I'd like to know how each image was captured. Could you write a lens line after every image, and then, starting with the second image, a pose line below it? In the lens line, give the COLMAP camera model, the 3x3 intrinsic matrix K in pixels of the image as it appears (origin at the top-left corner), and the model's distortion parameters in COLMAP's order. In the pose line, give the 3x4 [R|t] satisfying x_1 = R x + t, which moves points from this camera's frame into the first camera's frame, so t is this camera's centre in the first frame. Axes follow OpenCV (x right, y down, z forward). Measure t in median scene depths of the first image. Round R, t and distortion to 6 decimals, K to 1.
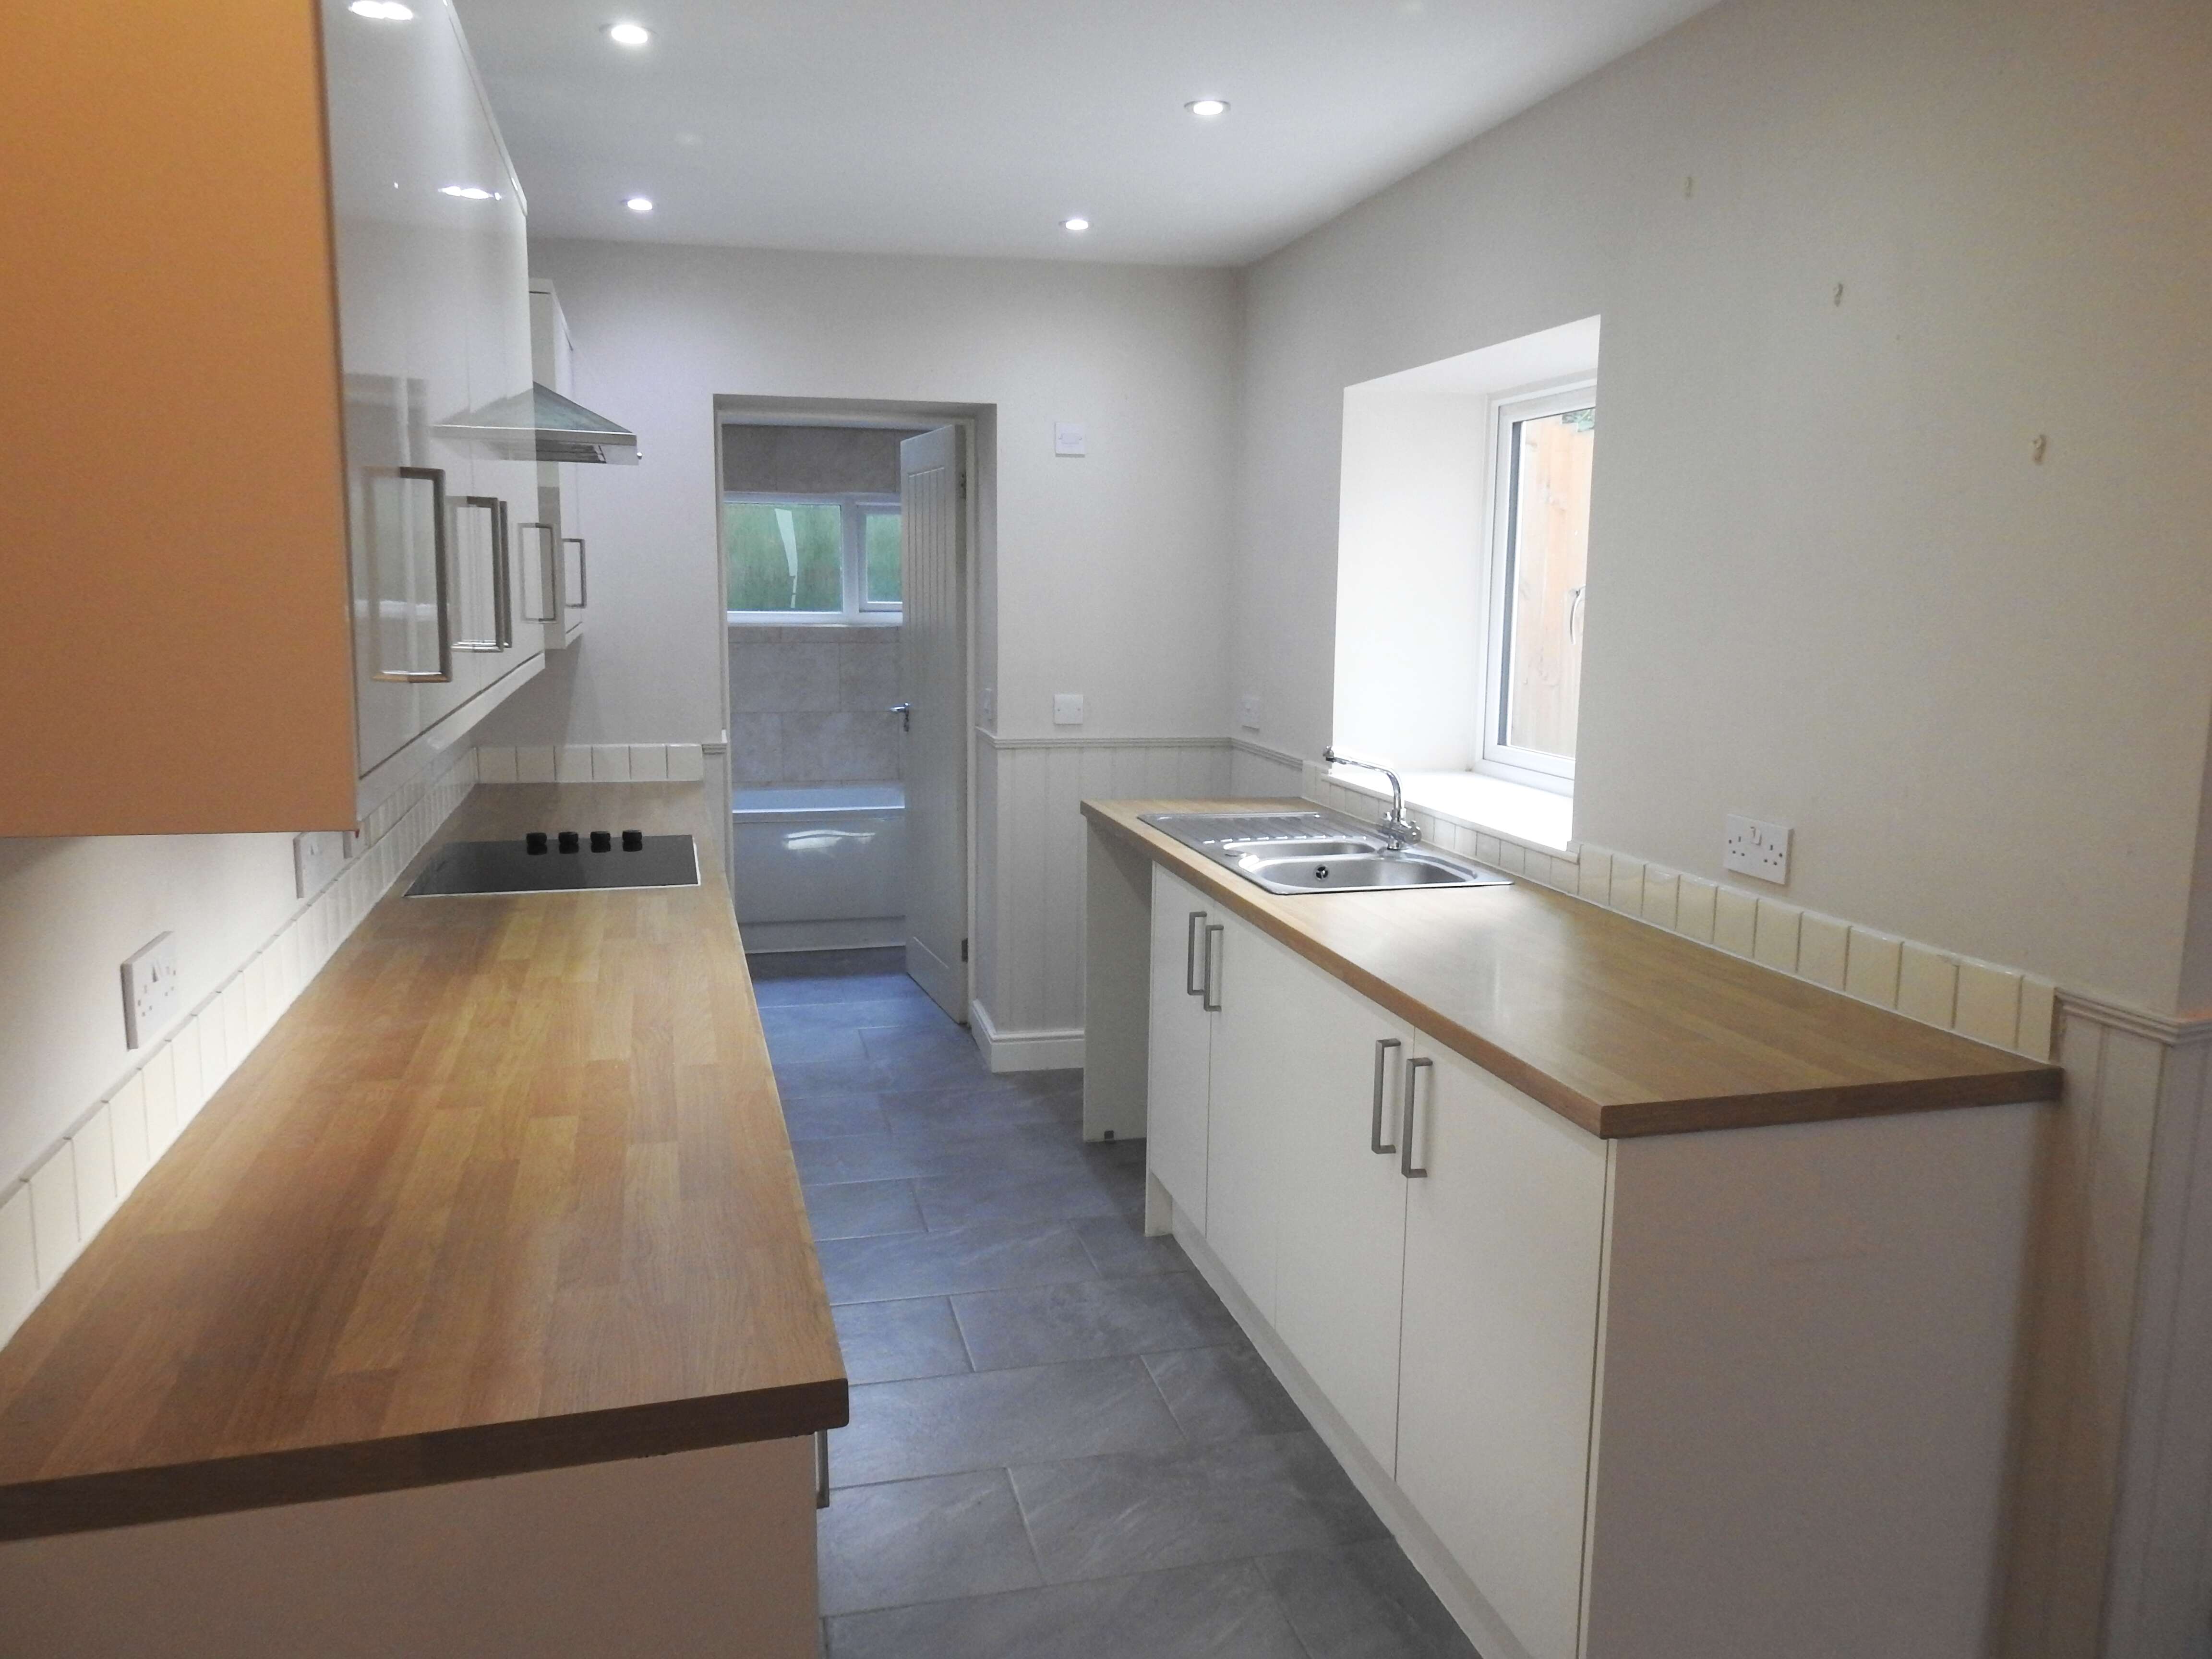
lens RADIAL K [[1585.3, 0, 1109.6], [0, 1585.3, 832.7], [0, 0, 1]] dist [-0.000231, 0.000889]
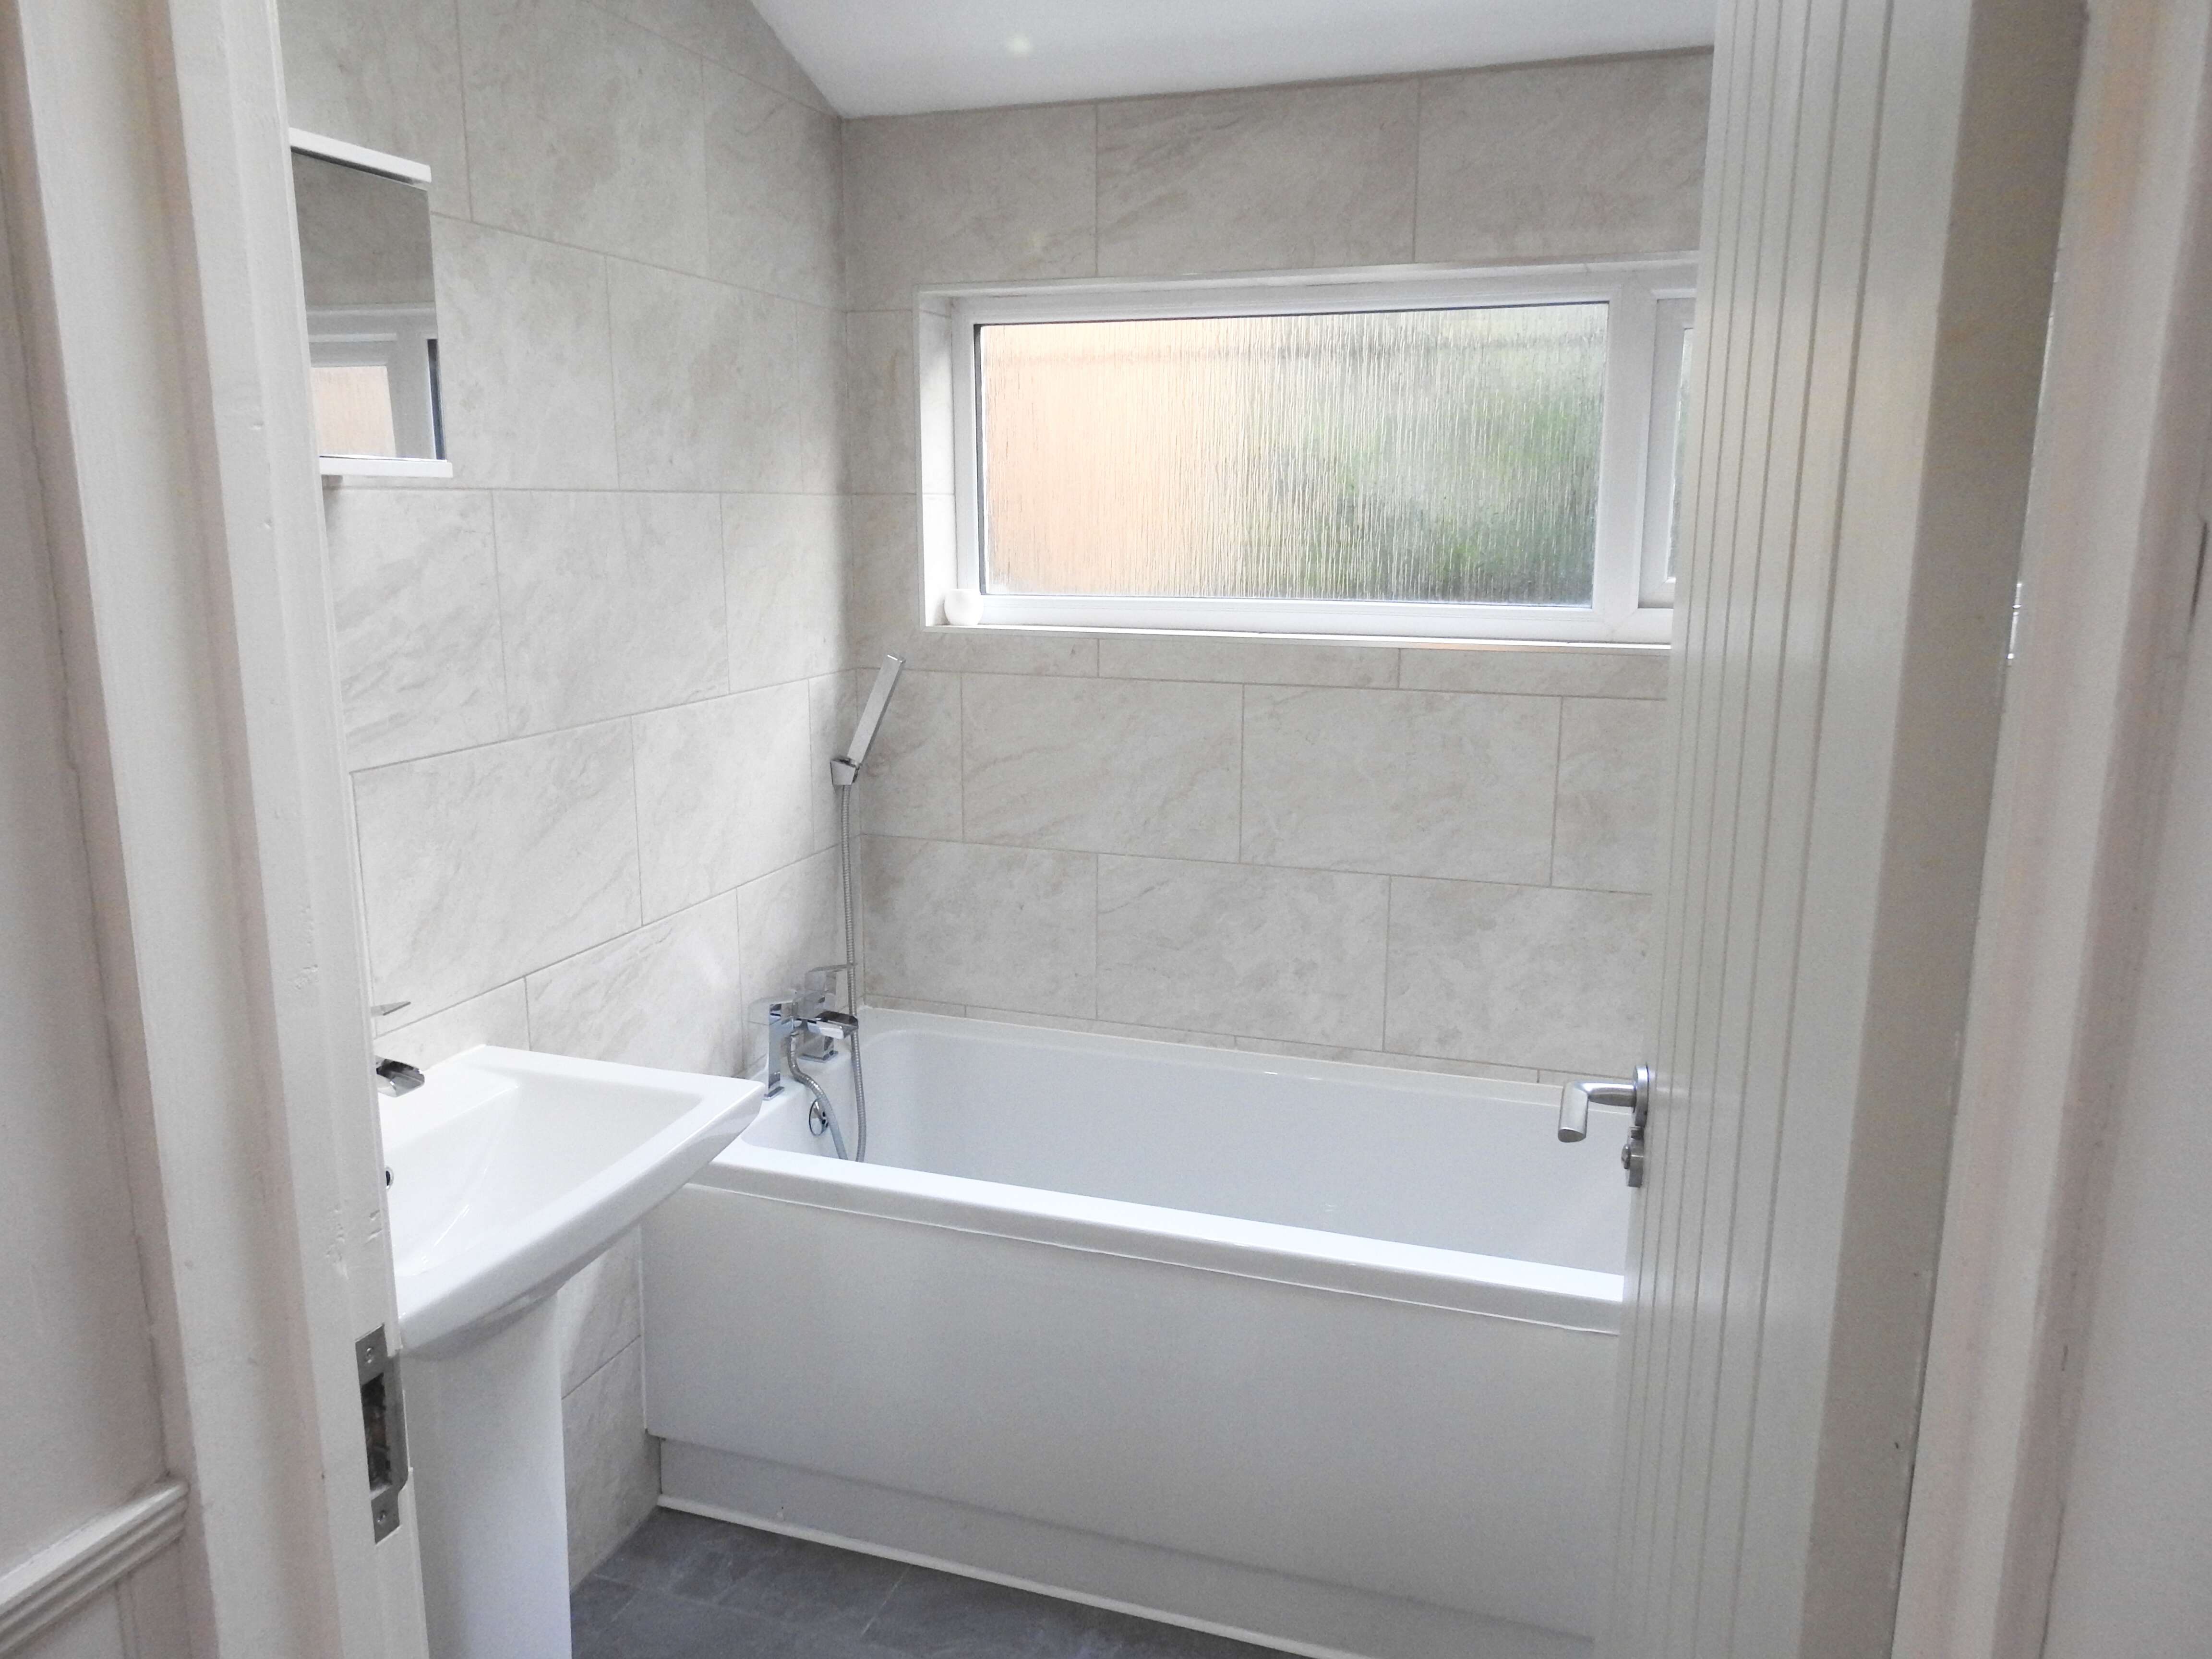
lens RADIAL K [[1585.3, 0, 1109.6], [0, 1585.3, 832.7], [0, 0, 1]] dist [-0.000231, 0.000889]
pose [[0.837655, 0.100607, -0.536854, -0.062183], [-0.077215, 0.994831, 0.065954, -0.104821], [0.540714, -0.013794, 0.841093, 0.646972]]
